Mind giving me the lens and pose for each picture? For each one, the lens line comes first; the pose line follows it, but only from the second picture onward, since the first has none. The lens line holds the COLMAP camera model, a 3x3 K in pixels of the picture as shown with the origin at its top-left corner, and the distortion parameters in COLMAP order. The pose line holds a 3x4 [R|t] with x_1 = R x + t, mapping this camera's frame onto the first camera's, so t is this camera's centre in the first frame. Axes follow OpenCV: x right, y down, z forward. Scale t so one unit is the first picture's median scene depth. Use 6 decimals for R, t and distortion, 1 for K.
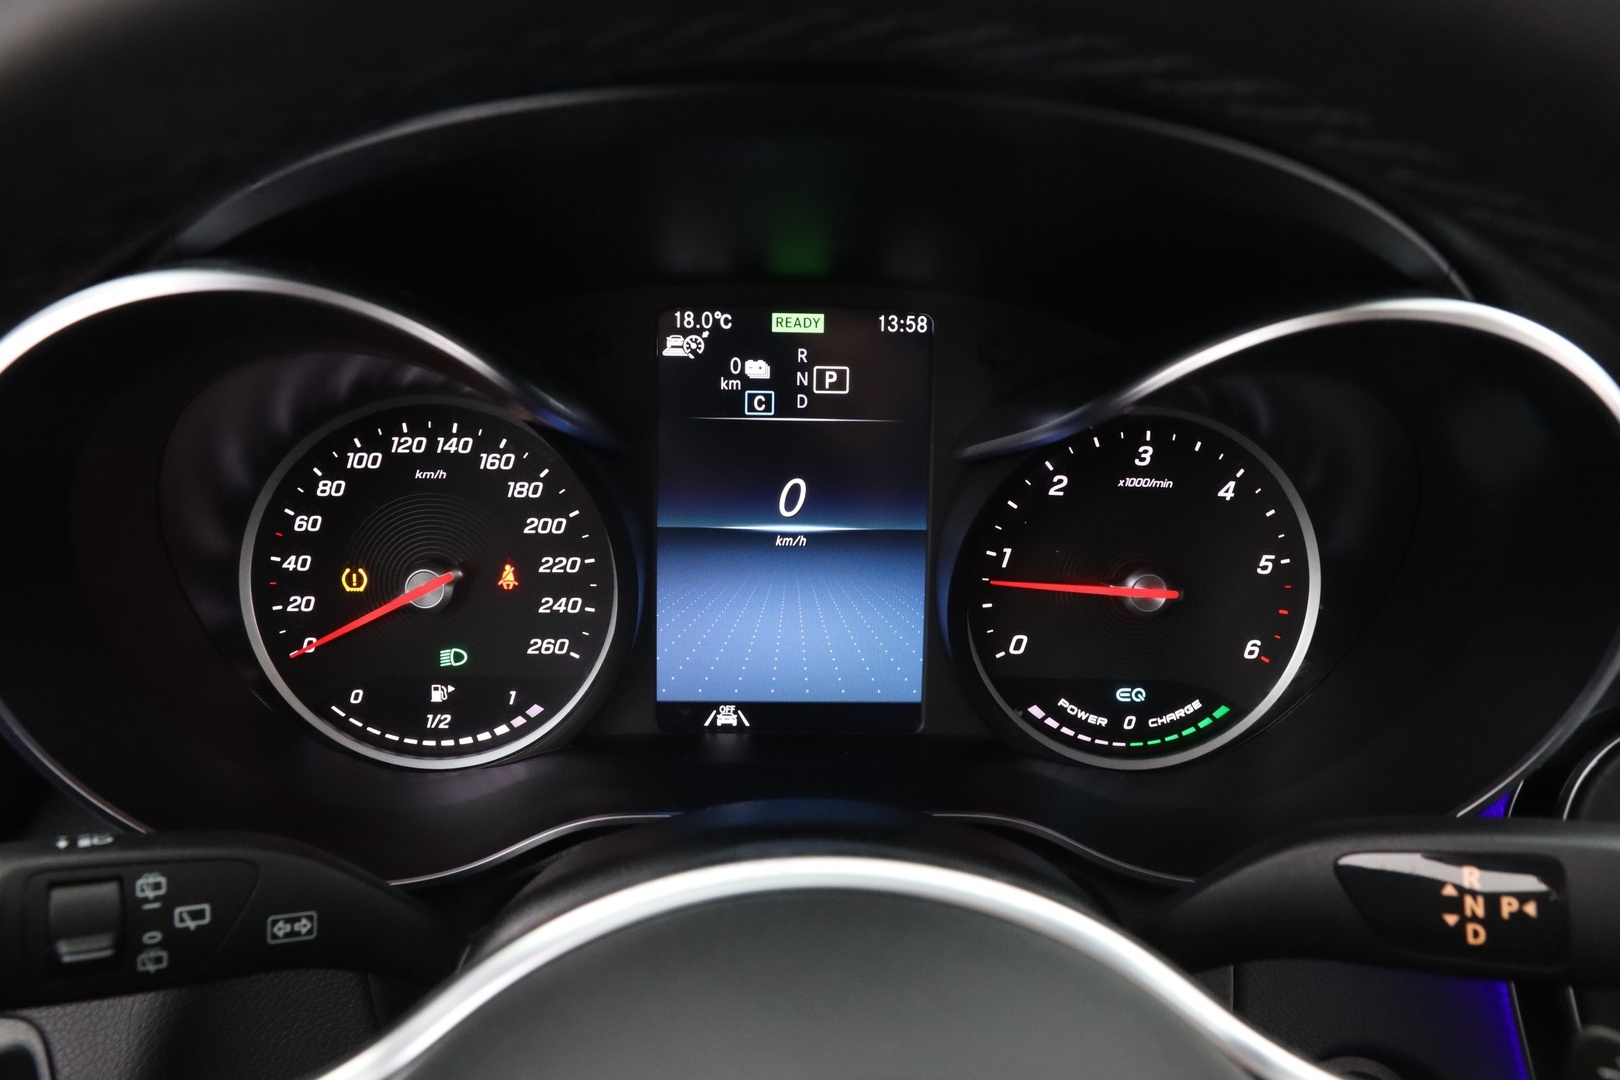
lens RADIAL K [[1264.3, 0, 799.1], [0, 1264.3, 544.7], [0, 0, 1]] dist [-0.121541, 0.084814]
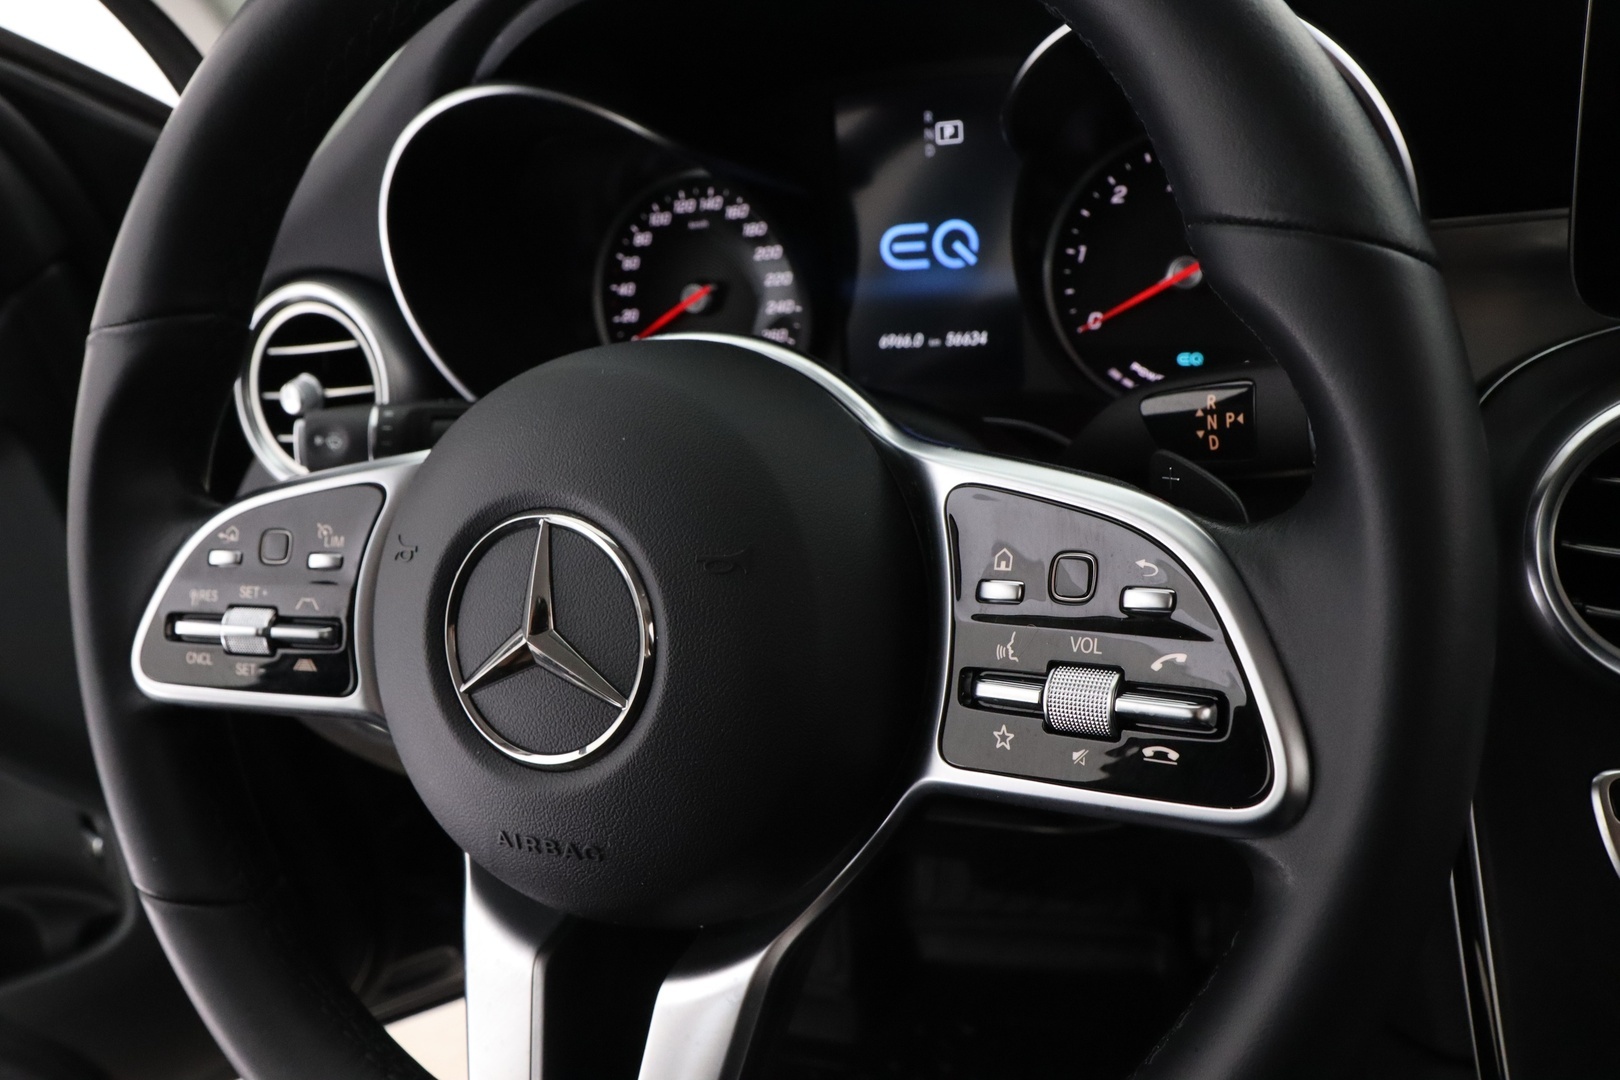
lens RADIAL K [[1264.3, 0, 799.1], [0, 1264.3, 544.7], [0, 0, 1]] dist [-0.121541, 0.084814]
pose [[0.888414, 0.025782, -0.458318, 0.520061], [0.015663, 0.996138, 0.086397, 0.200418], [0.458775, -0.083934, 0.884579, -0.327177]]
